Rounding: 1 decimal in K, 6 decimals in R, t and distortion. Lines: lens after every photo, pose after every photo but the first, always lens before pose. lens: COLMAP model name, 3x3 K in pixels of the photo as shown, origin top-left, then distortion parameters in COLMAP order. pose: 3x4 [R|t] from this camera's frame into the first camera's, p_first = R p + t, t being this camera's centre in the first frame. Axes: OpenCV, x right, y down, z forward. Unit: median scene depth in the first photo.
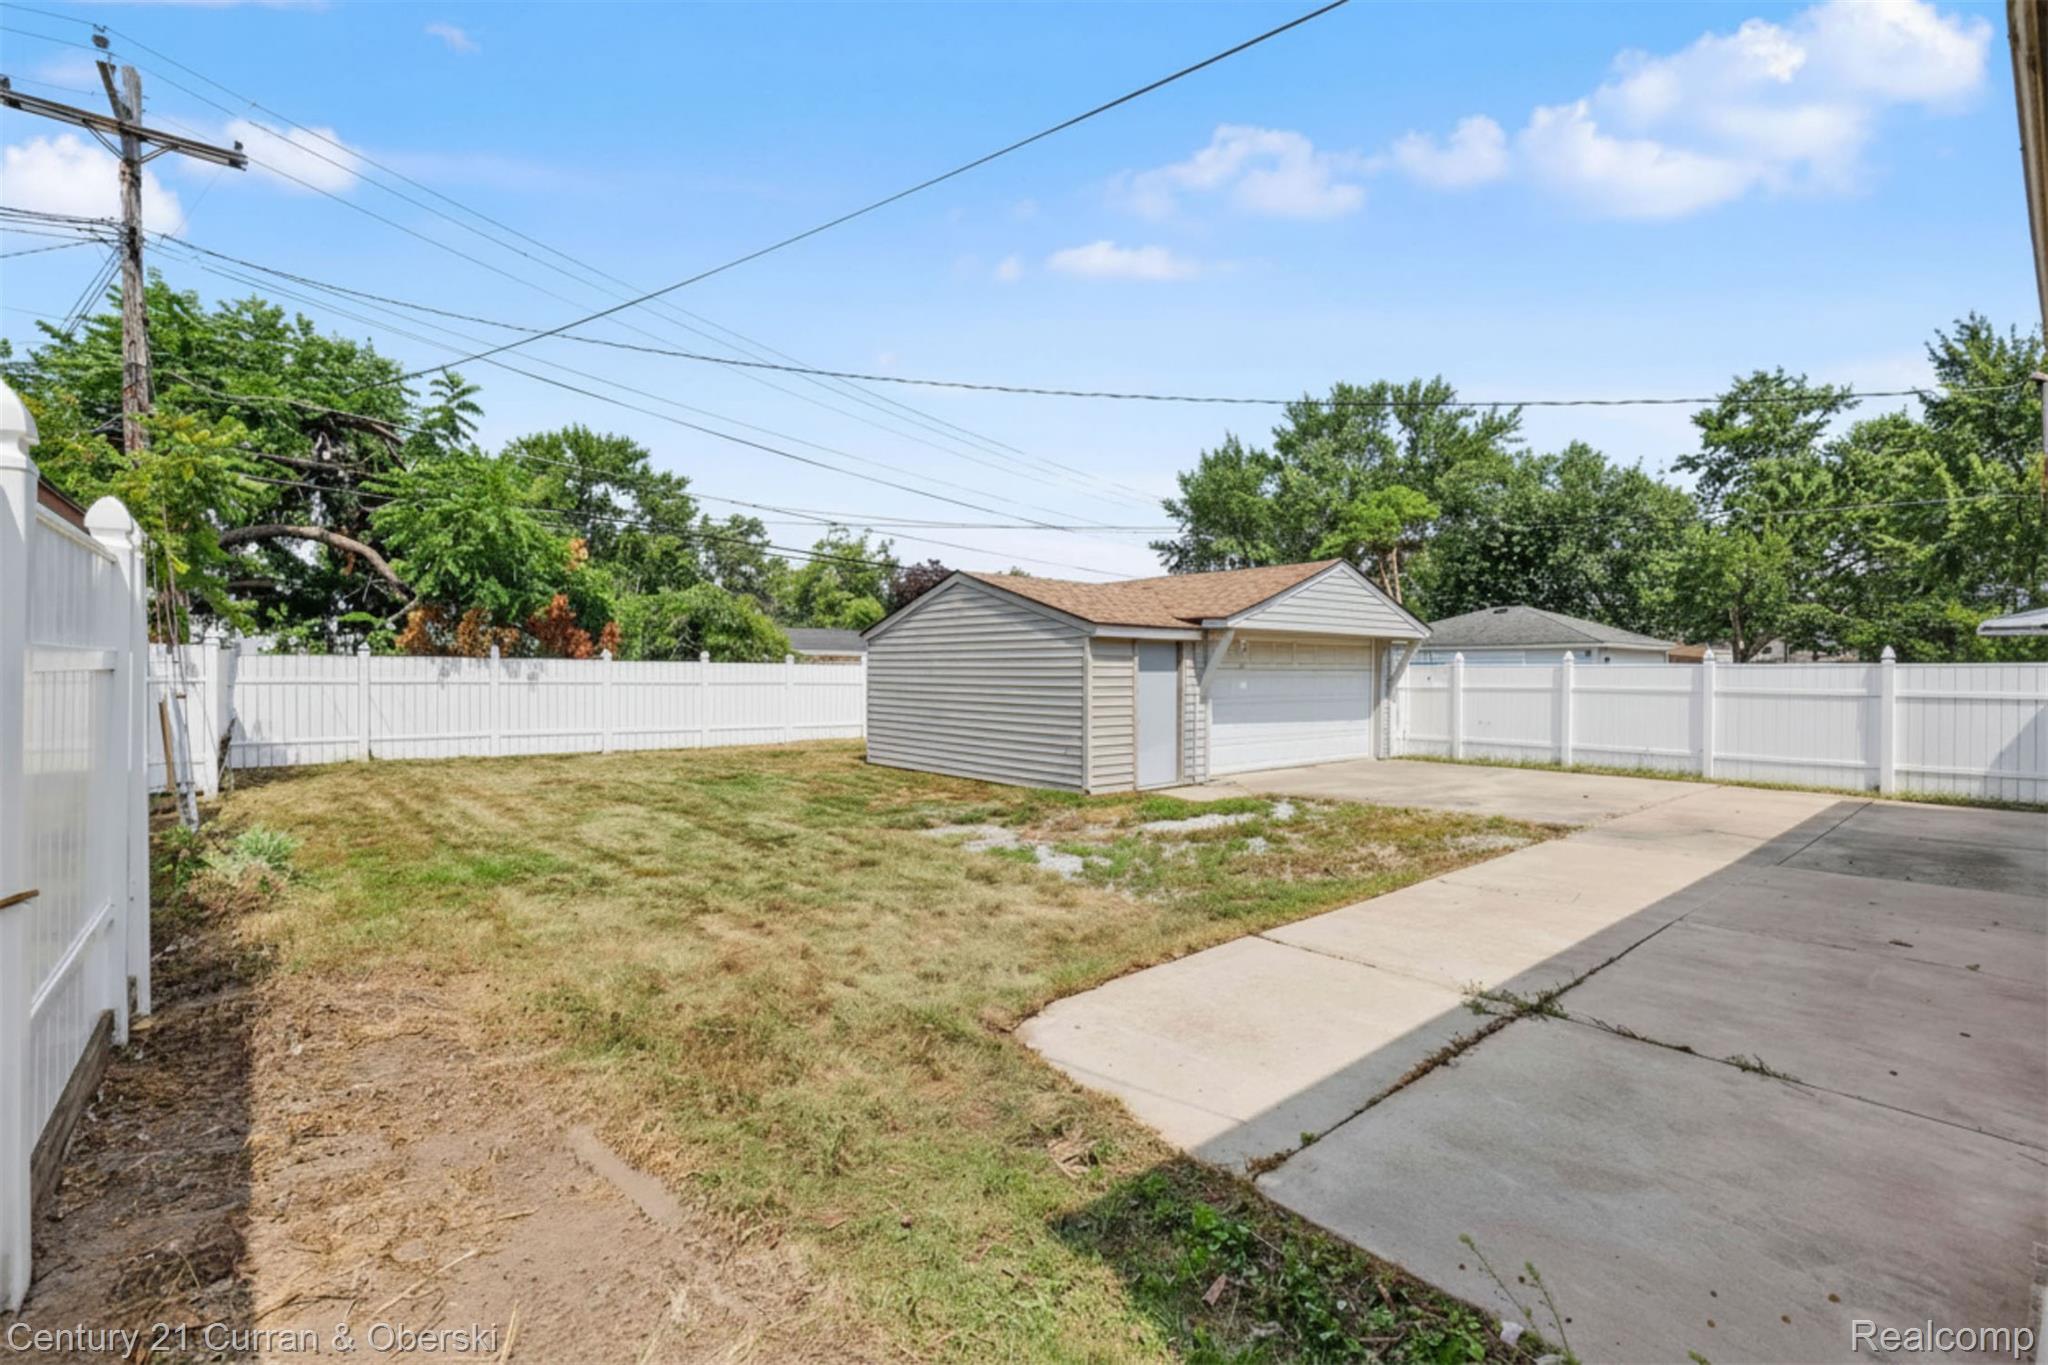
lens RADIAL K [[884.5, 0, 1024.0], [0, 884.5, 682.5], [0, 0, 1]] dist [-0.000022, -0.000026]
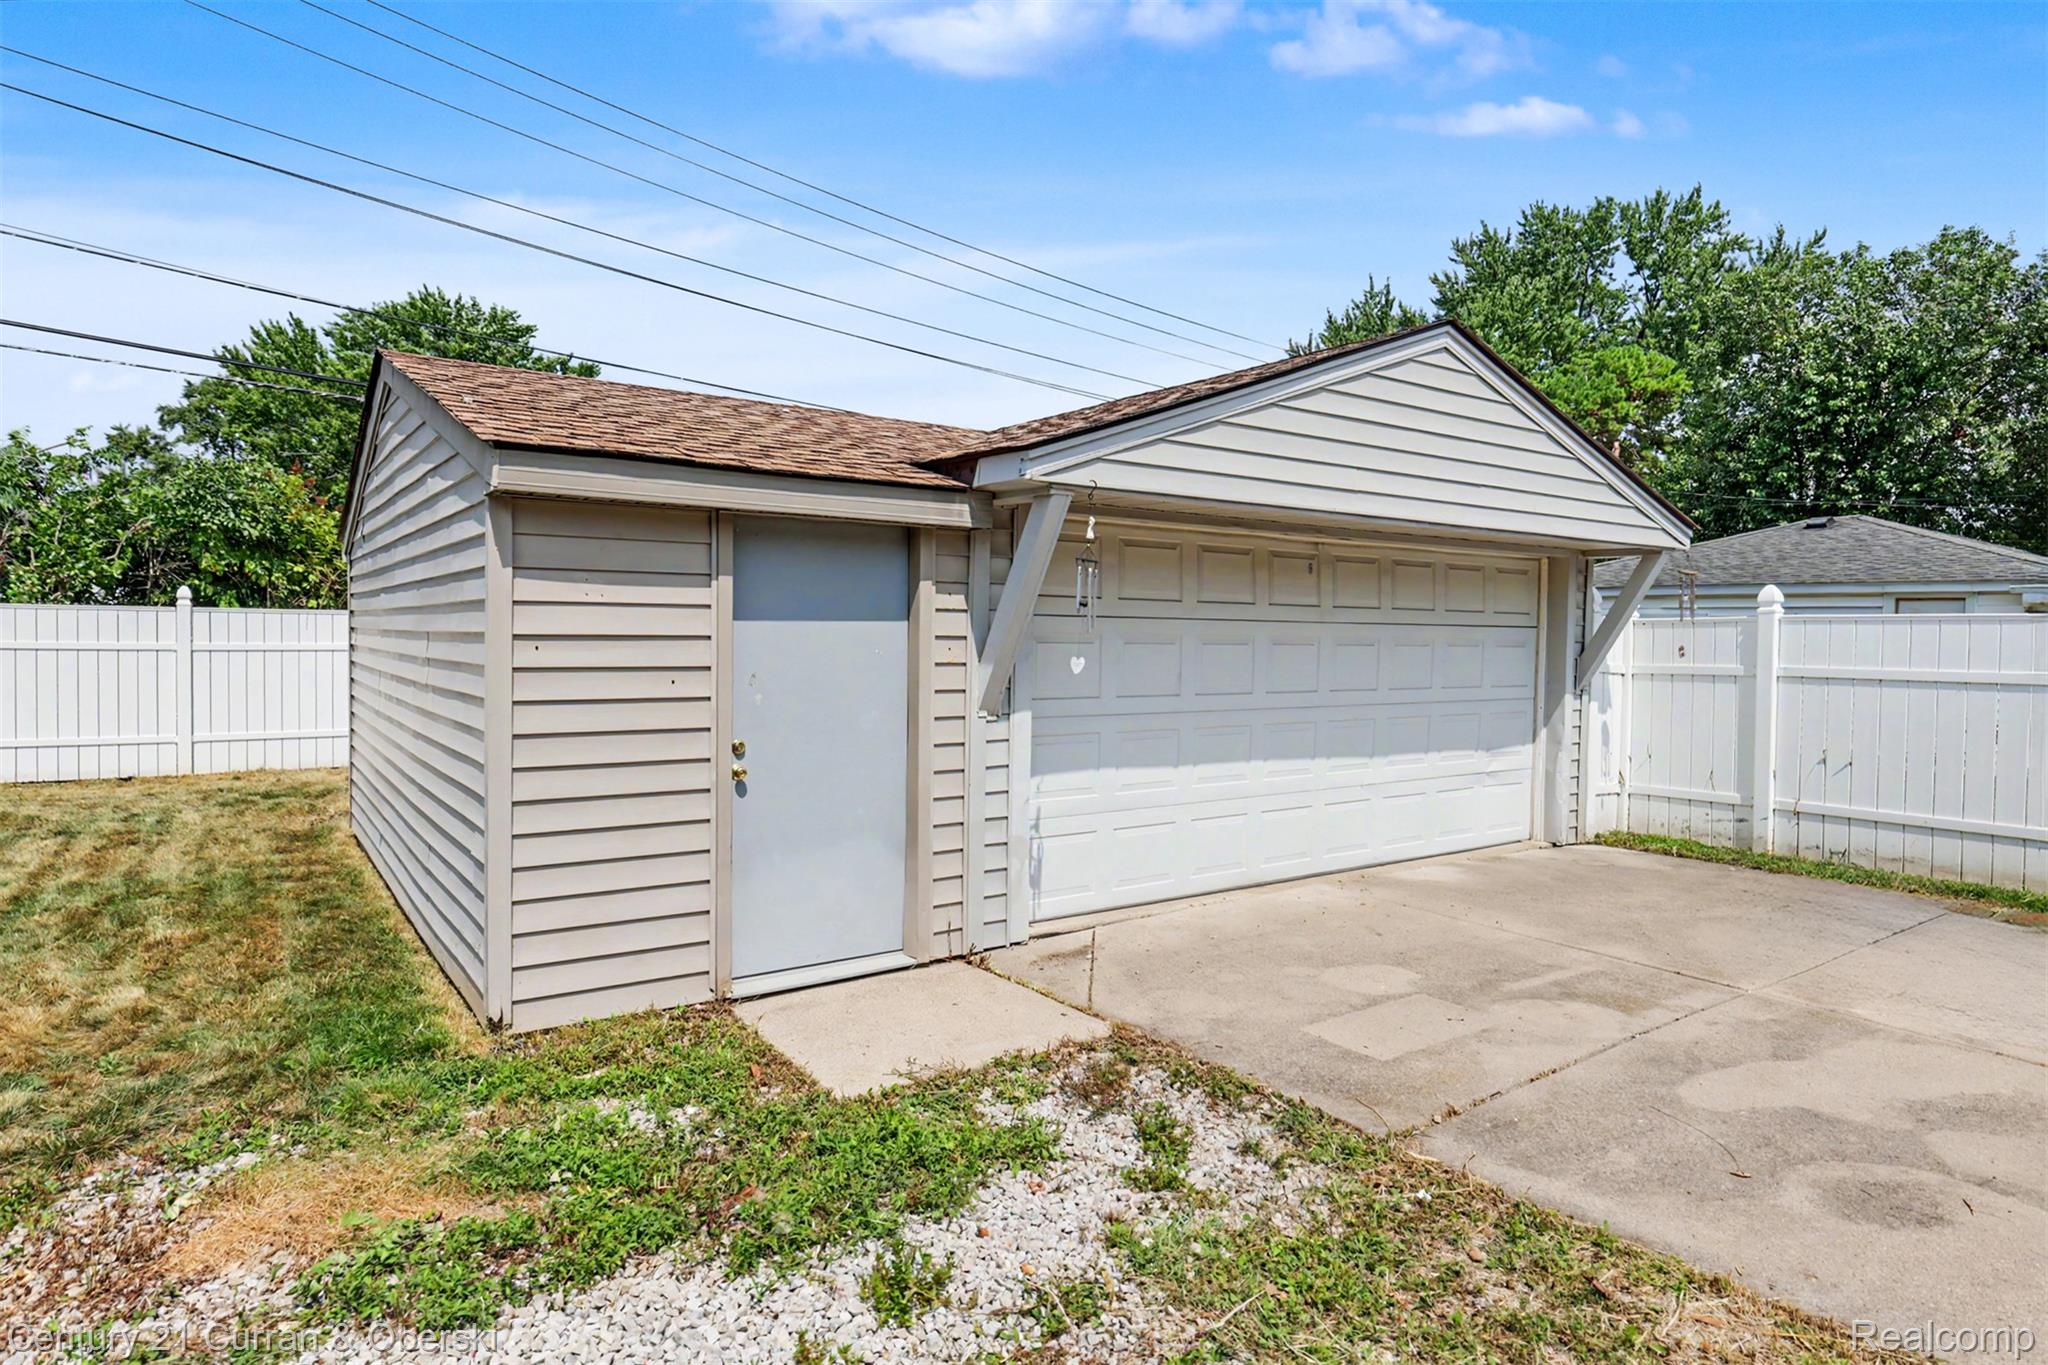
lens RADIAL K [[1138.4, 0, 1024.0], [0, 1138.4, 682.5], [0, 0, 1]] dist [0.002113, 0.000620]
pose [[0.996376, 0.008314, -0.084655, 0.174162], [-0.006139, 0.999645, 0.025924, -0.000422], [0.084840, -0.025311, 0.996073, 0.394349]]
